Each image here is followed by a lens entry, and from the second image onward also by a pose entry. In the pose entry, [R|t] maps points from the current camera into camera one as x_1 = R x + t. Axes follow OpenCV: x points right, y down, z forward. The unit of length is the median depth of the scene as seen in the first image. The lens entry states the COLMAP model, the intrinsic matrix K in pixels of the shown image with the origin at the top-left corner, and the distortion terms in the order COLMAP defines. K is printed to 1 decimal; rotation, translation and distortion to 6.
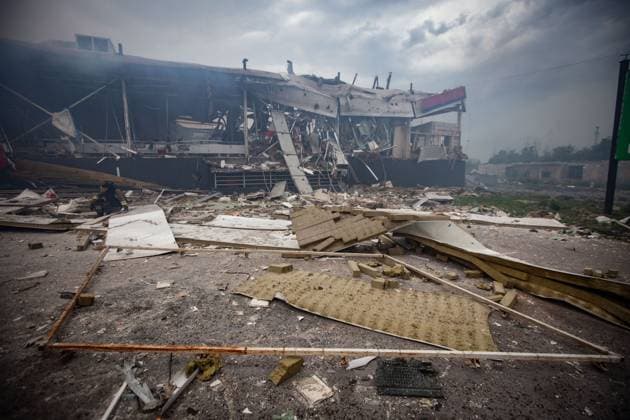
lens RADIAL K [[287.1, 0, 315.0], [0, 287.1, 210.0], [0, 0, 1]] dist [-0.050408, 0.016226]
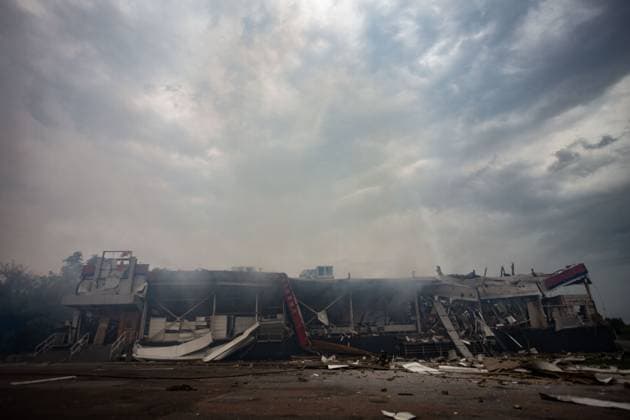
lens RADIAL K [[351.4, 0, 315.0], [0, 351.4, 210.0], [0, 0, 1]] dist [-0.000639, 0.000847]
pose [[0.950168, -0.134235, -0.281356, -0.144829], [-0.013476, 0.884011, -0.467272, 0.105026], [0.311446, 0.447779, 0.838150, -0.935218]]
